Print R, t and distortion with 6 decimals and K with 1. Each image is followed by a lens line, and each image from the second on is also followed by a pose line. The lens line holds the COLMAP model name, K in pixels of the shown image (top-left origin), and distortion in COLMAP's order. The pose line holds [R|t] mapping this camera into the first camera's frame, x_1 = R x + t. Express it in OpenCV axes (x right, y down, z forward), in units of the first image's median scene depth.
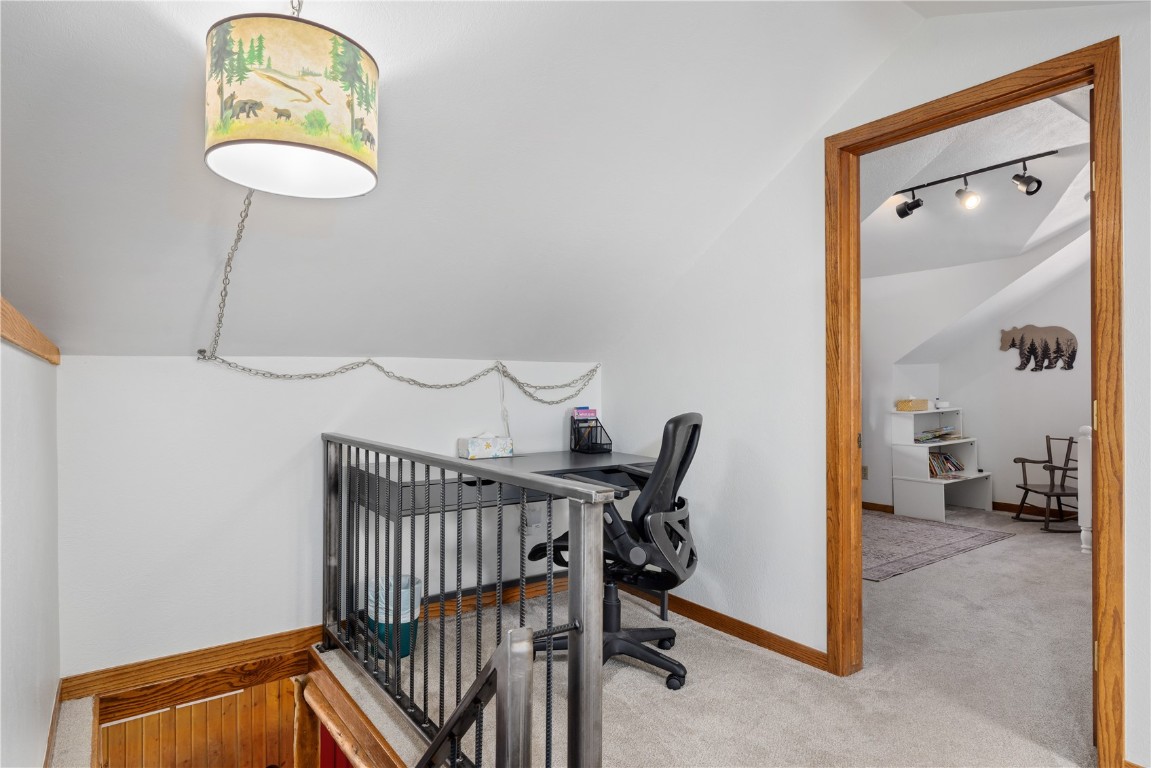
lens RADIAL K [[655.6, 0, 576.9], [0, 655.6, 382.0], [0, 0, 1]] dist [0.001302, -0.000486]
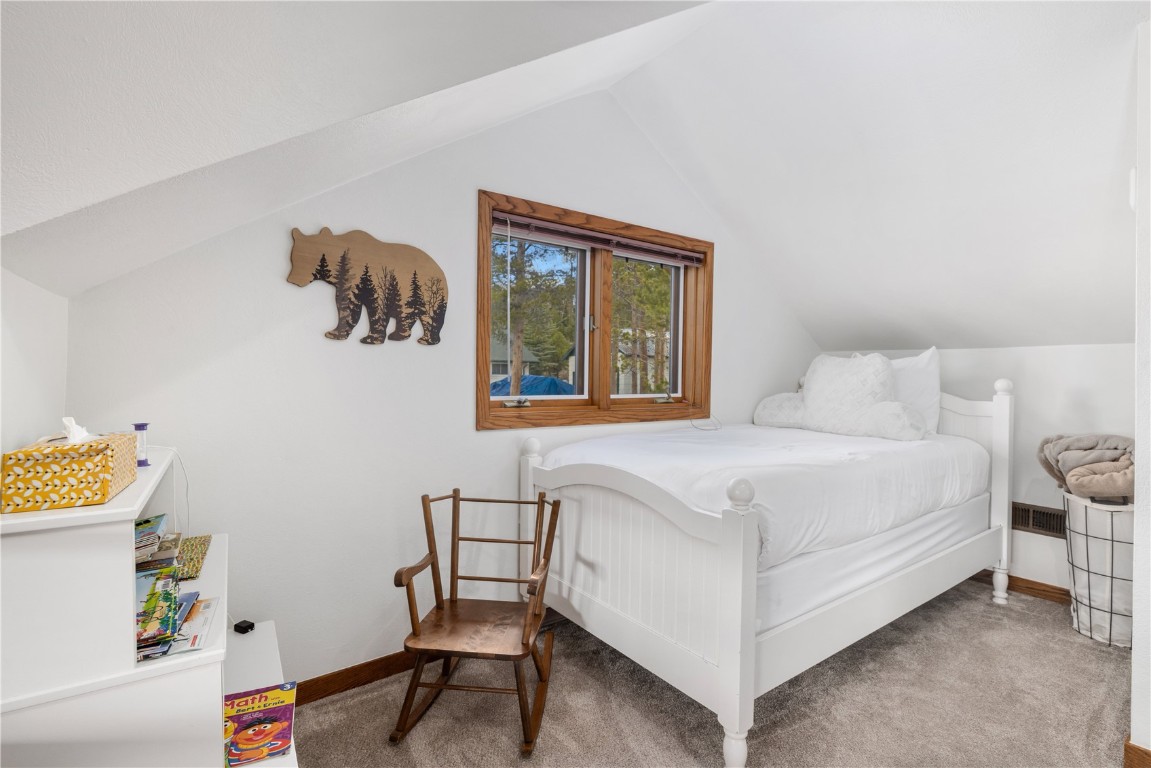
lens RADIAL K [[545.0, 0, 577.4], [0, 545.0, 381.9], [0, 0, 1]] dist [0.016221, -0.000299]
pose [[0.038312, -0.004609, 0.999255, 0.350705], [-0.010475, 0.999933, 0.005014, 0.004898], [-0.999211, -0.010660, 0.038261, 0.850072]]
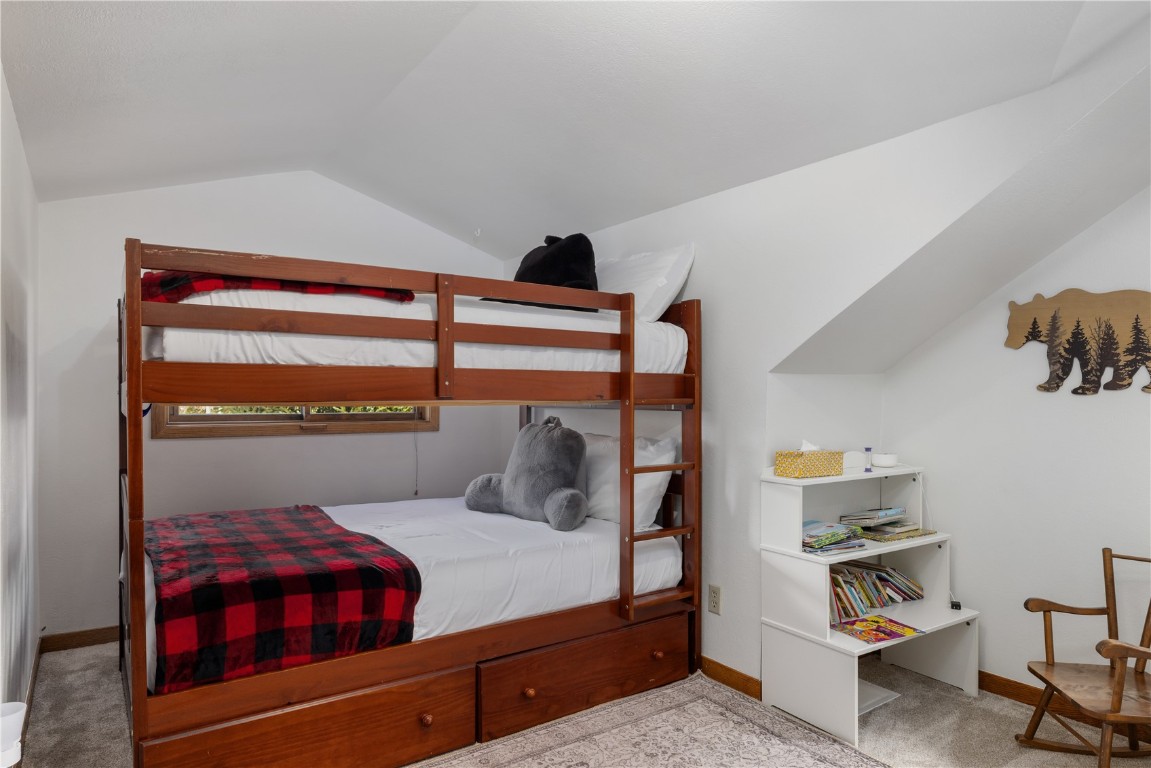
lens RADIAL K [[691.4, 0, 579.9], [0, 691.4, 408.4], [0, 0, 1]] dist [-0.006217, 0.000741]
pose [[0.999706, 0.021610, -0.011027, 0.366908], [-0.021424, 0.999631, 0.016708, -0.007496], [0.011384, -0.016467, 0.999800, 0.532943]]
